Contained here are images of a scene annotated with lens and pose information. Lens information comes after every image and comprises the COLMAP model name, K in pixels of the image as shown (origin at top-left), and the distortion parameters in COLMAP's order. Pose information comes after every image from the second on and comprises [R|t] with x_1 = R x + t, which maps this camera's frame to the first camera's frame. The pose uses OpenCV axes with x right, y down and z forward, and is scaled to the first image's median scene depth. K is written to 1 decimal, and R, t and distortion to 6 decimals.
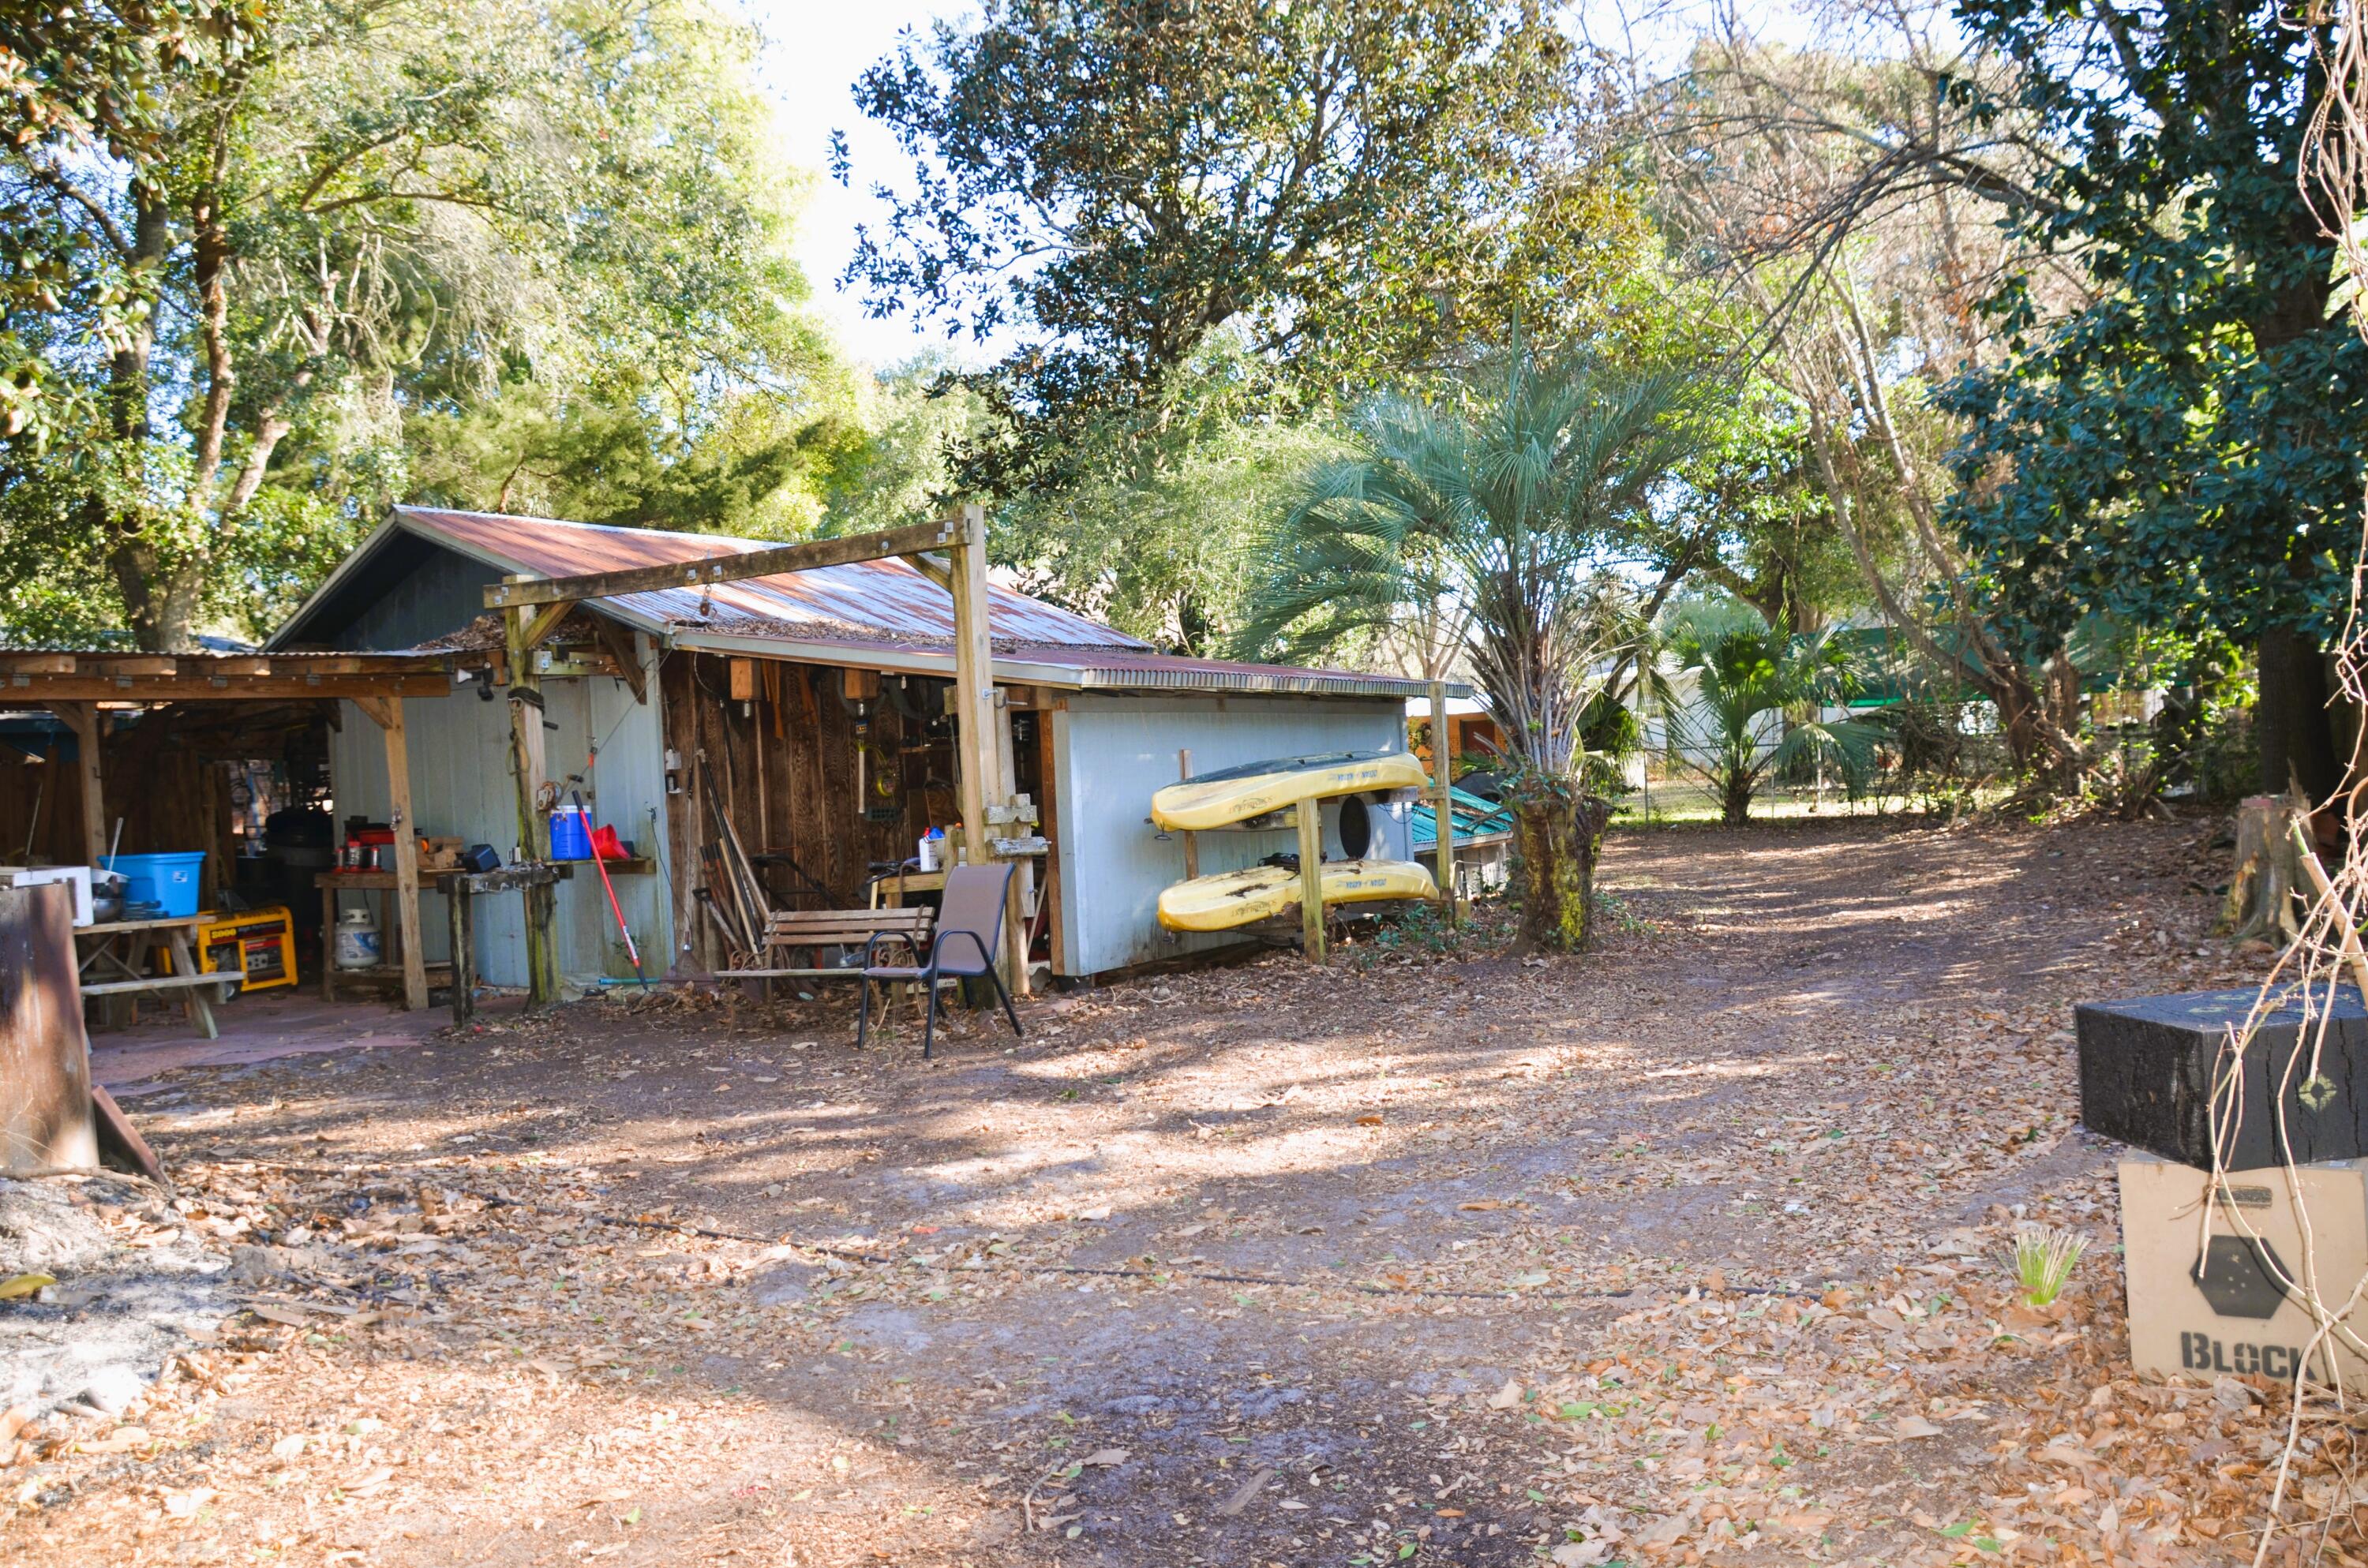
lens RADIAL K [[1852.4, 0, 1200.4], [0, 1852.4, 792.3], [0, 0, 1]] dist [-0.131174, 0.079533]
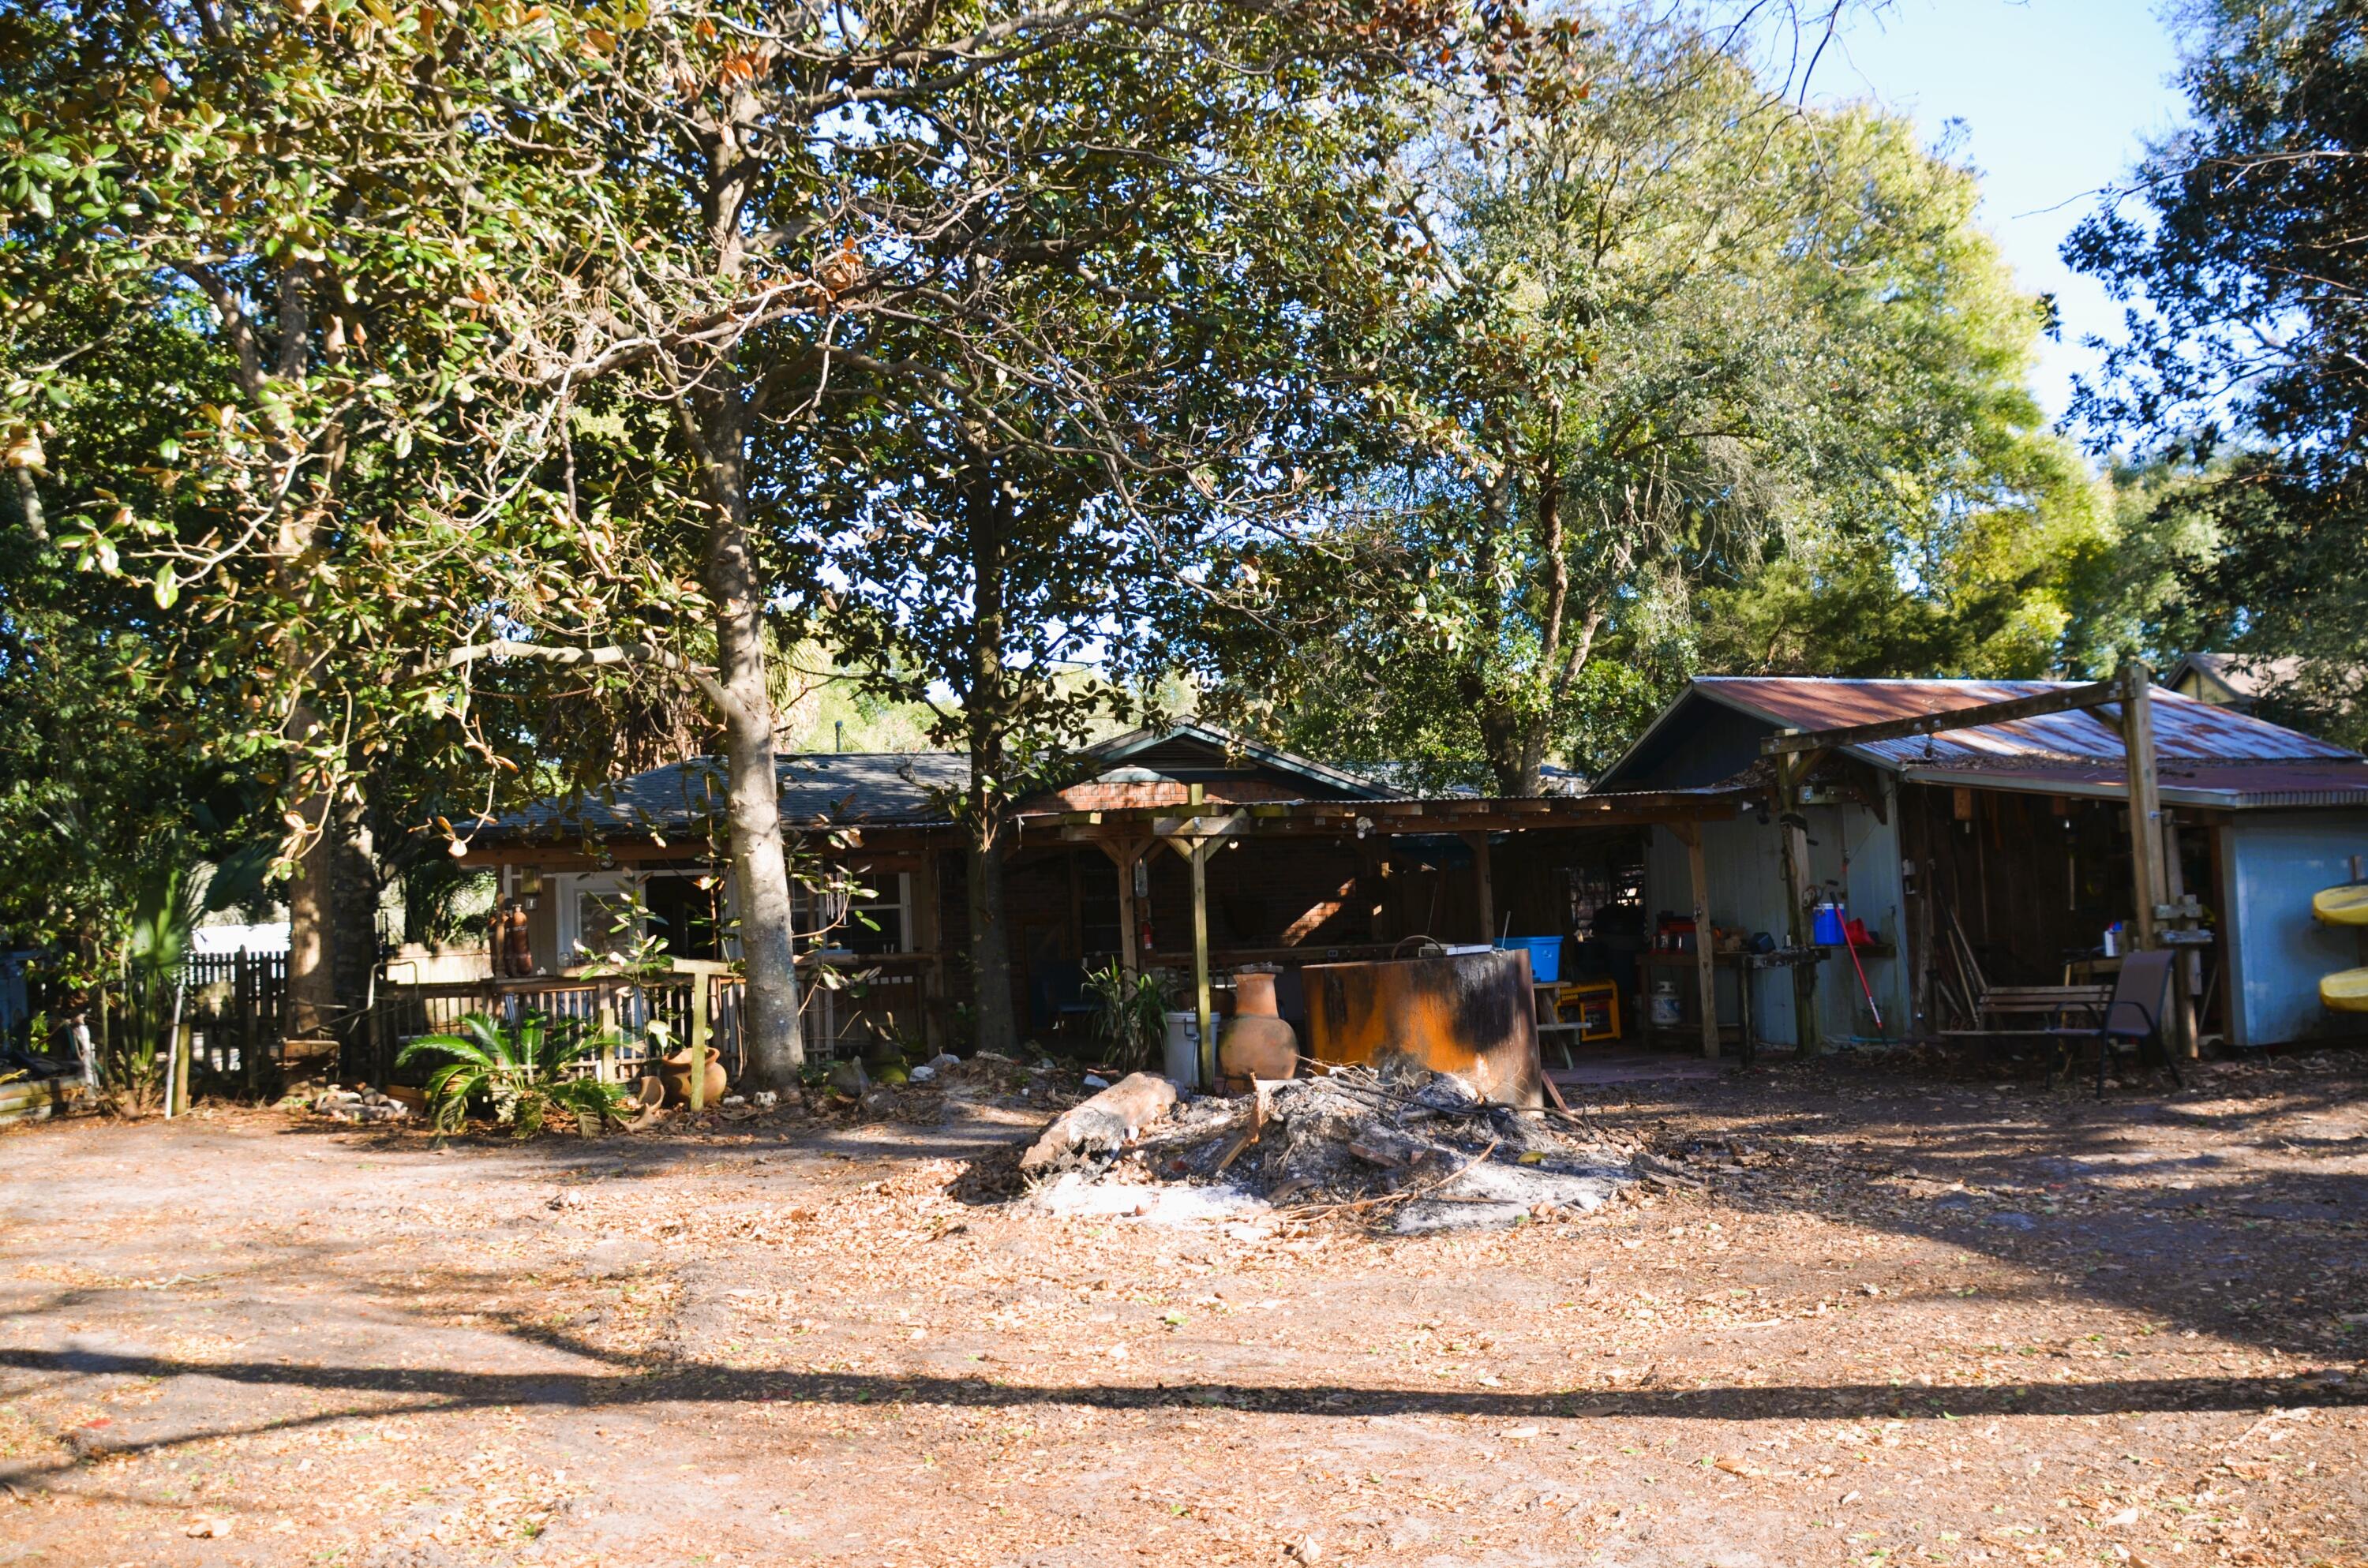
lens RADIAL K [[1852.4, 0, 1184.0], [0, 1852.4, 787.9], [0, 0, 1]] dist [-0.131174, 0.079533]
pose [[0.781334, -0.031603, -0.623313, 0.093521], [-0.002907, 0.998522, -0.054270, -0.002714], [0.624106, 0.044215, 0.780087, -0.261734]]
